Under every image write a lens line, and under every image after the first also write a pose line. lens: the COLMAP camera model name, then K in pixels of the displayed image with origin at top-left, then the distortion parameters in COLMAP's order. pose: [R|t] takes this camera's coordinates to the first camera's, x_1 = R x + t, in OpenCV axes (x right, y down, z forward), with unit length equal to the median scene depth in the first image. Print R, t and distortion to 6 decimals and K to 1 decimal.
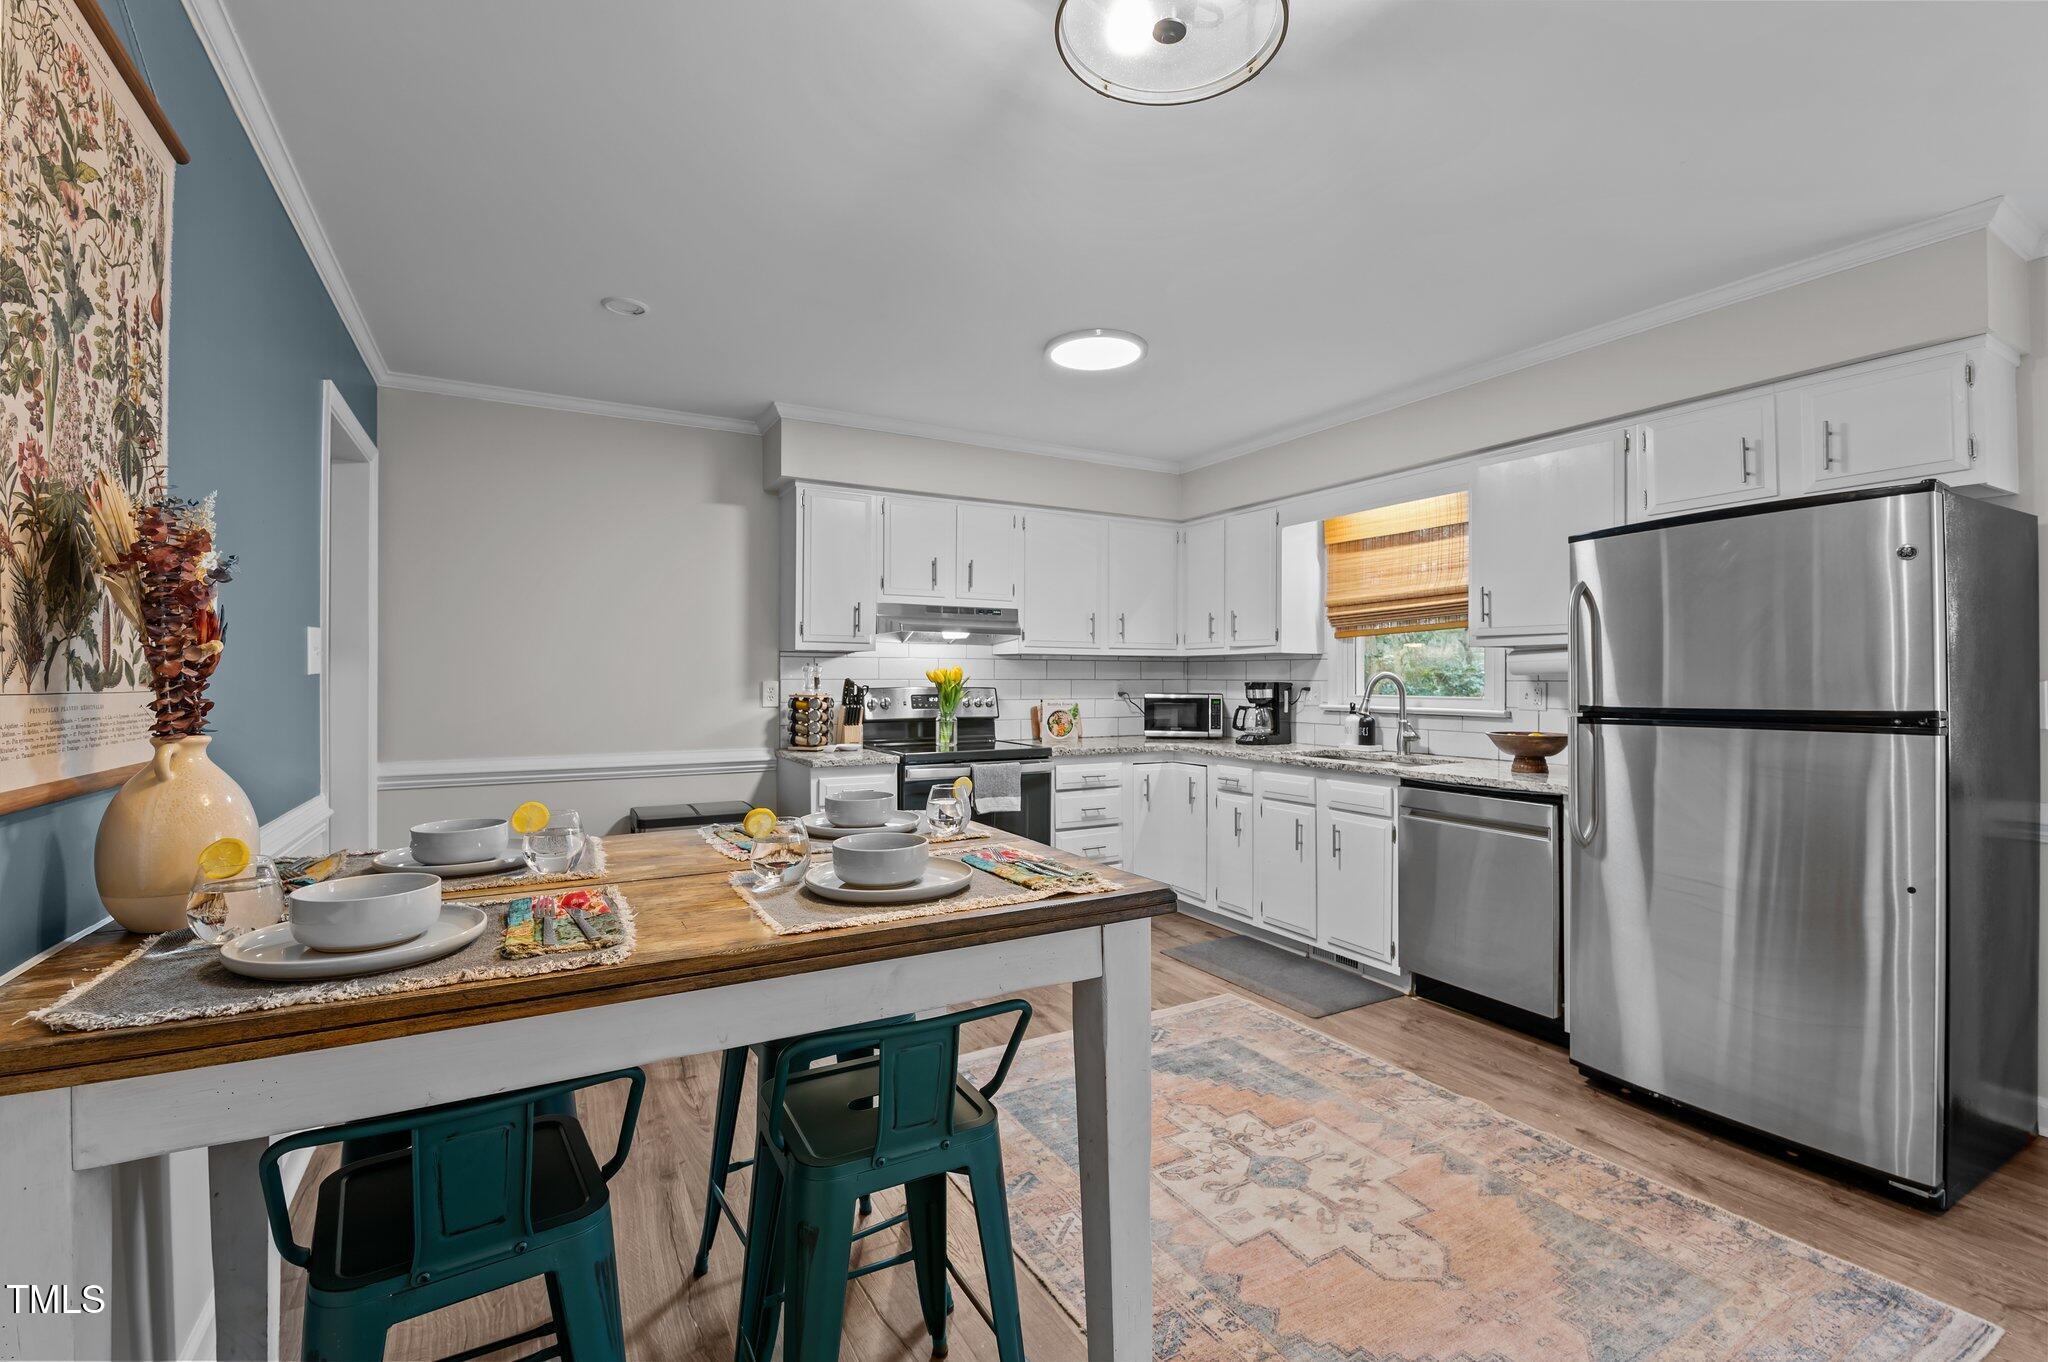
lens RADIAL K [[881.9, 0, 1017.3], [0, 881.9, 683.5], [0, 0, 1]] dist [-0.007102, -0.007260]
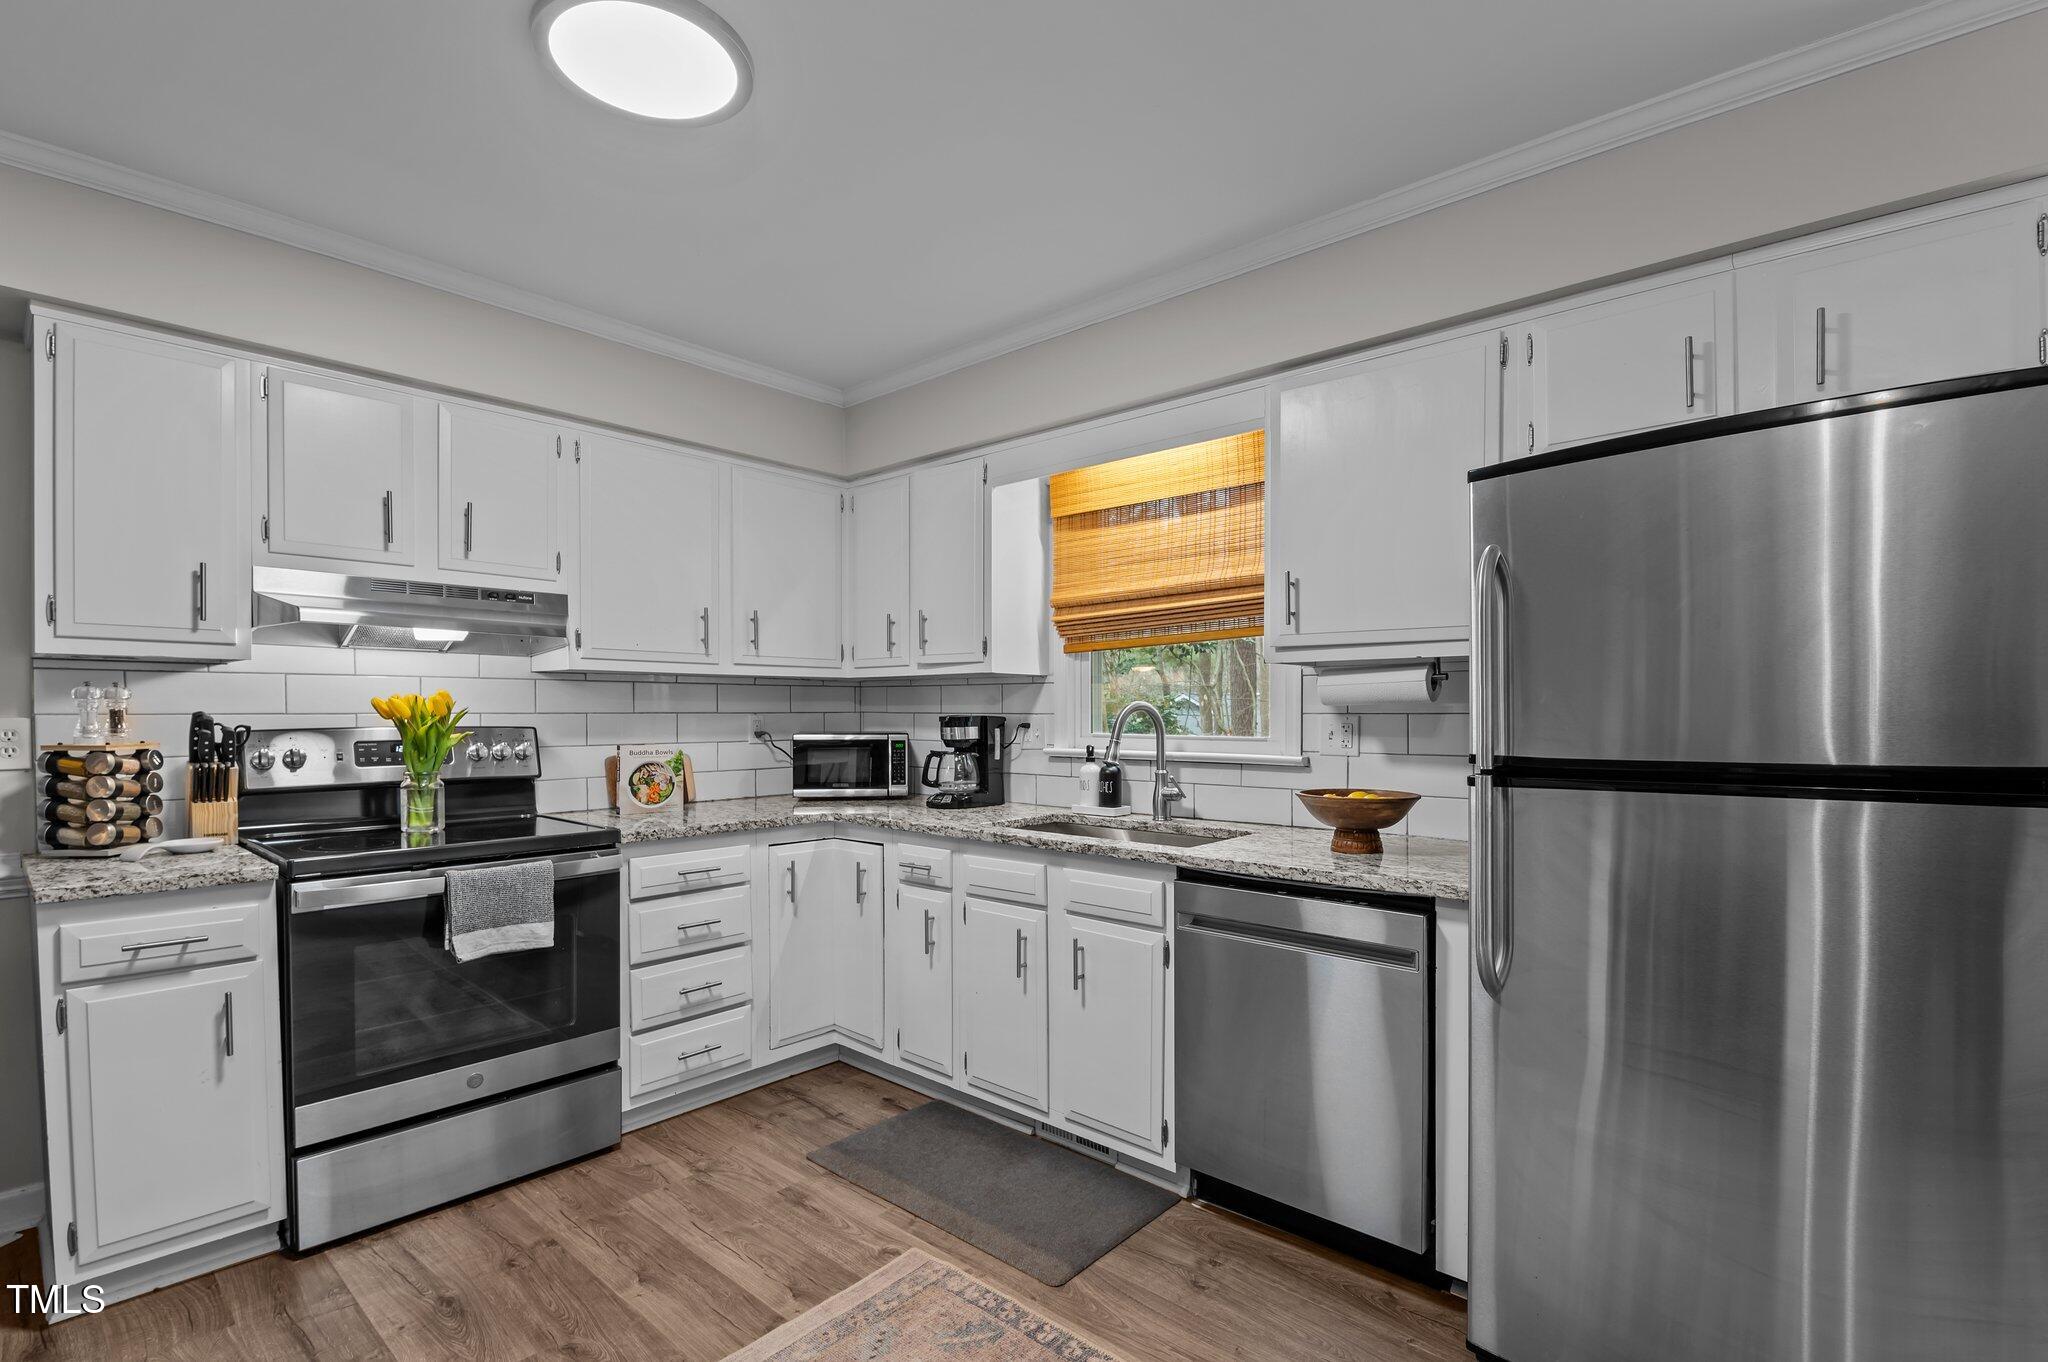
lens RADIAL K [[937.4, 0, 1031.0], [0, 937.4, 726.9], [0, 0, 1]] dist [-0.002899, -0.000148]
pose [[0.940241, -0.007488, 0.340427, 0.087566], [0.003324, 0.999912, 0.012813, -0.002592], [-0.340493, -0.010915, 0.940184, 0.330497]]
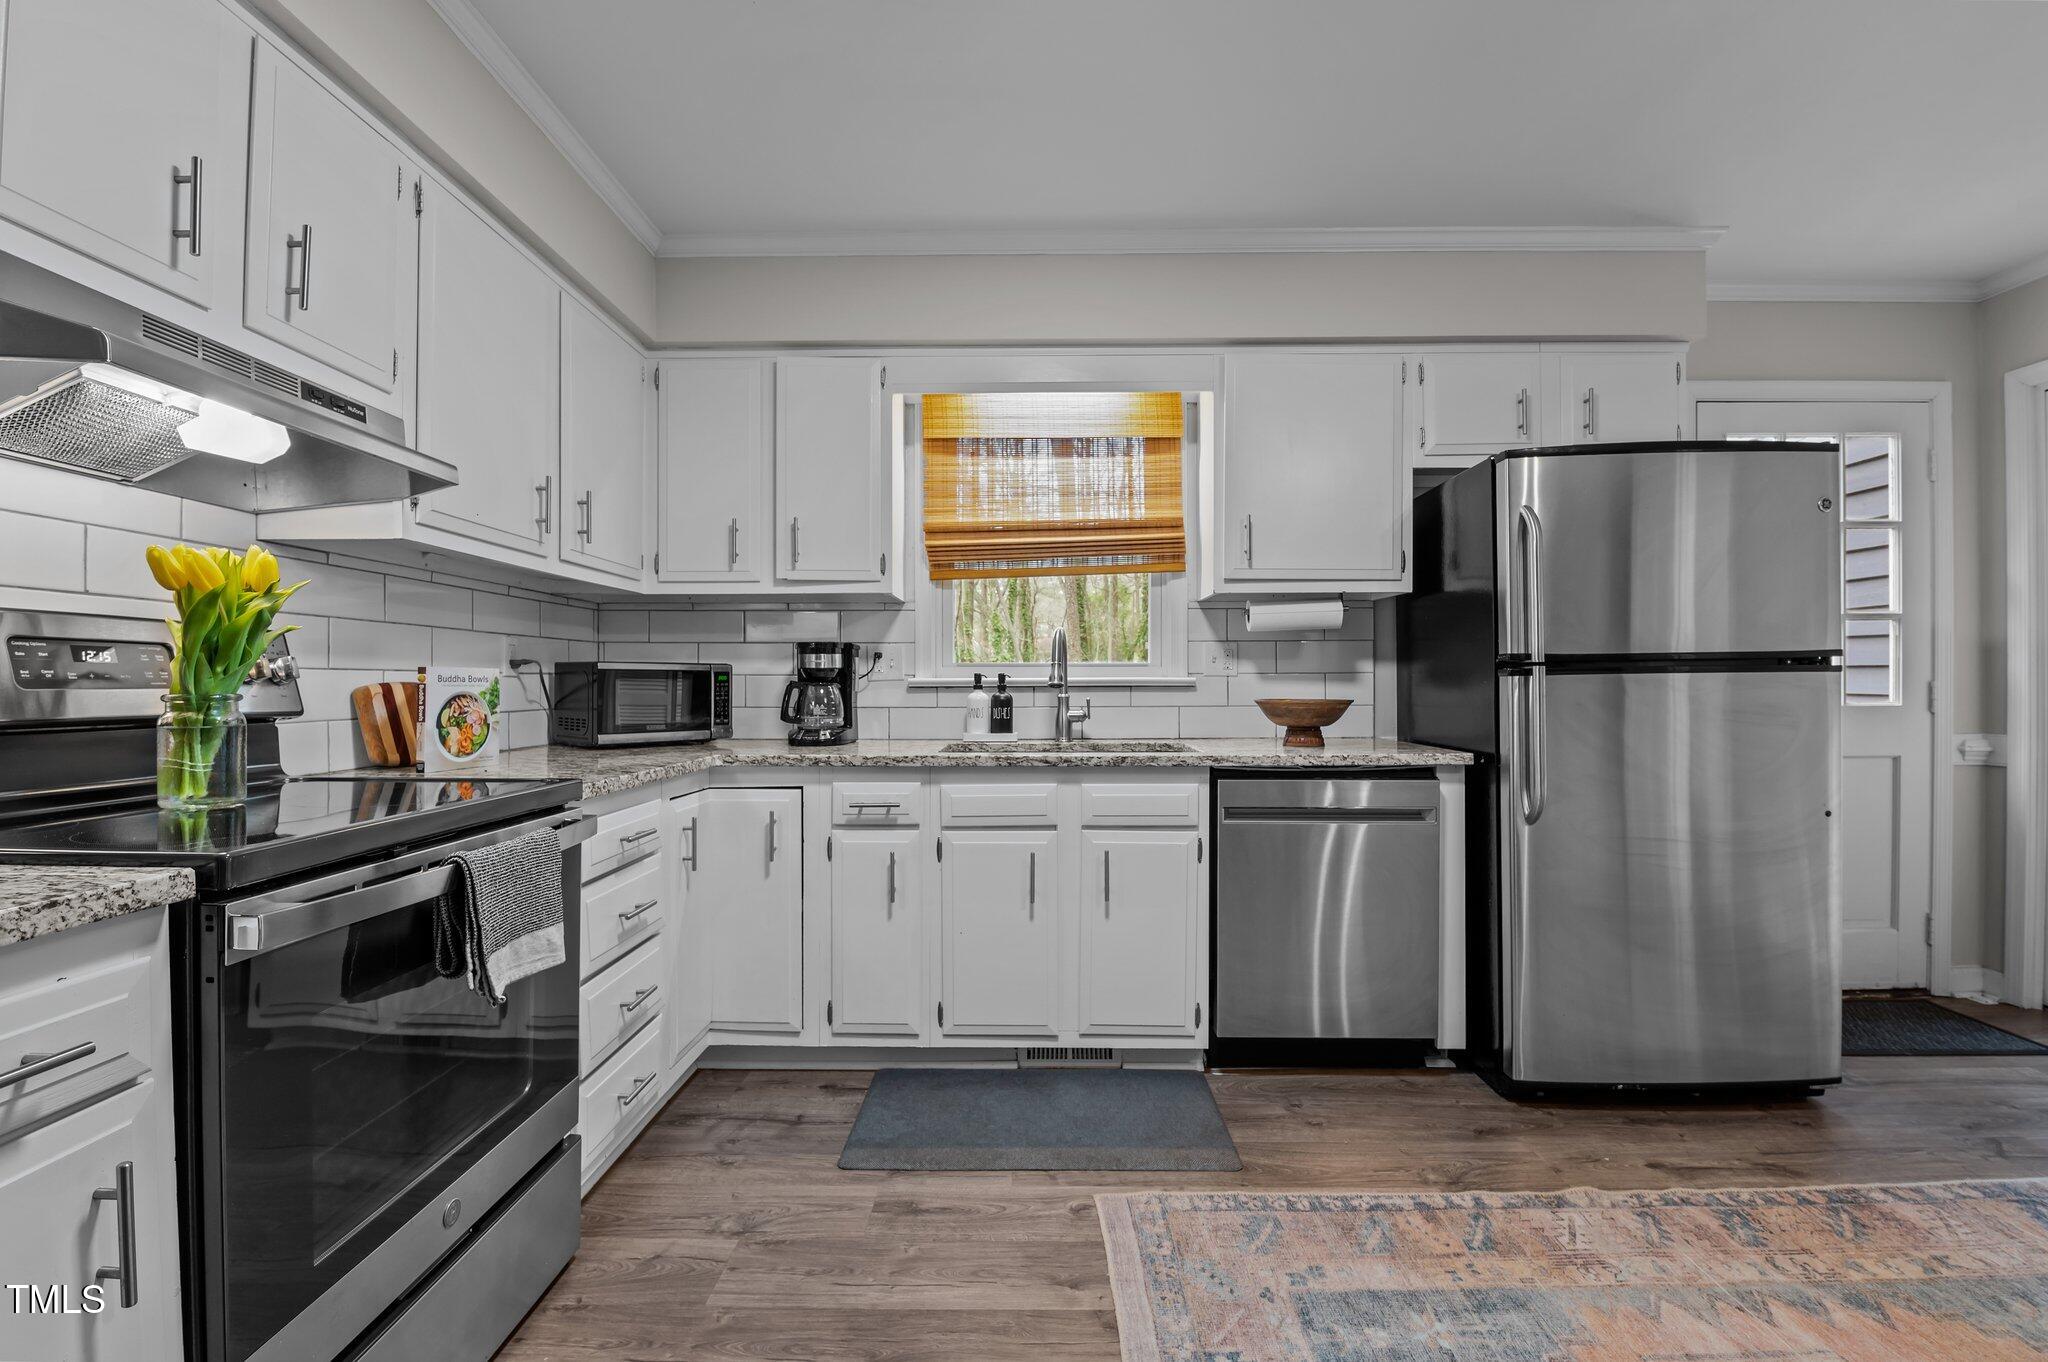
lens RADIAL K [[881.9, 0, 996.4], [0, 881.9, 687.9], [0, 0, 1]] dist [-0.007102, -0.007260]
pose [[0.498059, -0.004905, 0.867129, -0.217424], [0.007457, 0.999971, 0.001373, 0.033788], [-0.867111, 0.005782, 0.498081, 0.663371]]
